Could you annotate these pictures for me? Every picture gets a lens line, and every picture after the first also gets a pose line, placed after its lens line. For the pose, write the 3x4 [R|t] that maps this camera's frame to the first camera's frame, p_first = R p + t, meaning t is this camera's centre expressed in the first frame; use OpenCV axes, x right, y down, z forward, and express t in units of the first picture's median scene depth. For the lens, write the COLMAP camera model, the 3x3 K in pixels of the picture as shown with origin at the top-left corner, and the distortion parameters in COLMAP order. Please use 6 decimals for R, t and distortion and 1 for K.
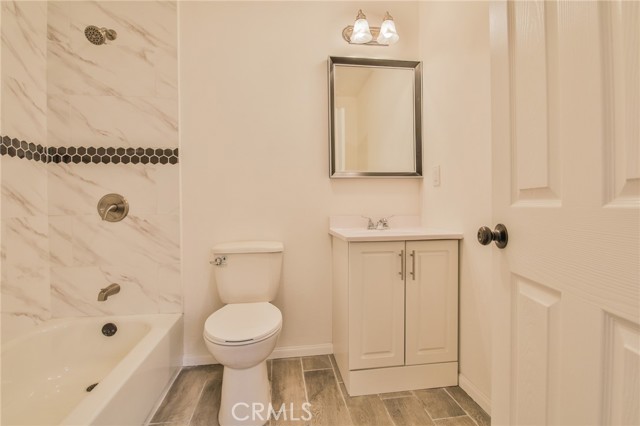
lens RADIAL K [[293.0, 0, 323.9], [0, 293.0, 210.2], [0, 0, 1]] dist [-0.005653, -0.007869]
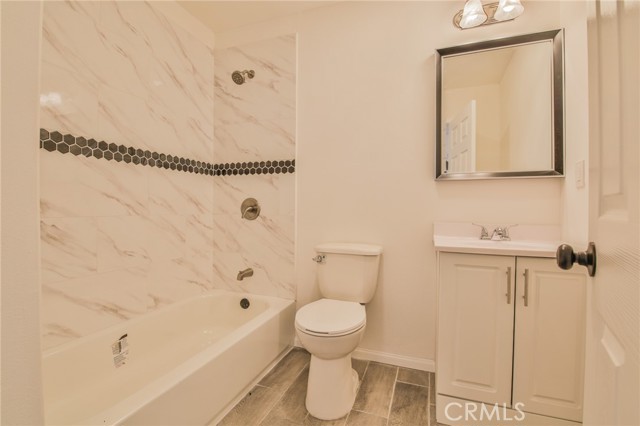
lens RADIAL K [[293.0, 0, 320.4], [0, 293.0, 210.5], [0, 0, 1]] dist [-0.005653, -0.007869]
pose [[0.874319, 0.020567, -0.484915, 0.175452], [-0.024671, 0.999693, -0.002082, -0.006621], [0.484724, 0.013784, 0.874559, 0.023533]]
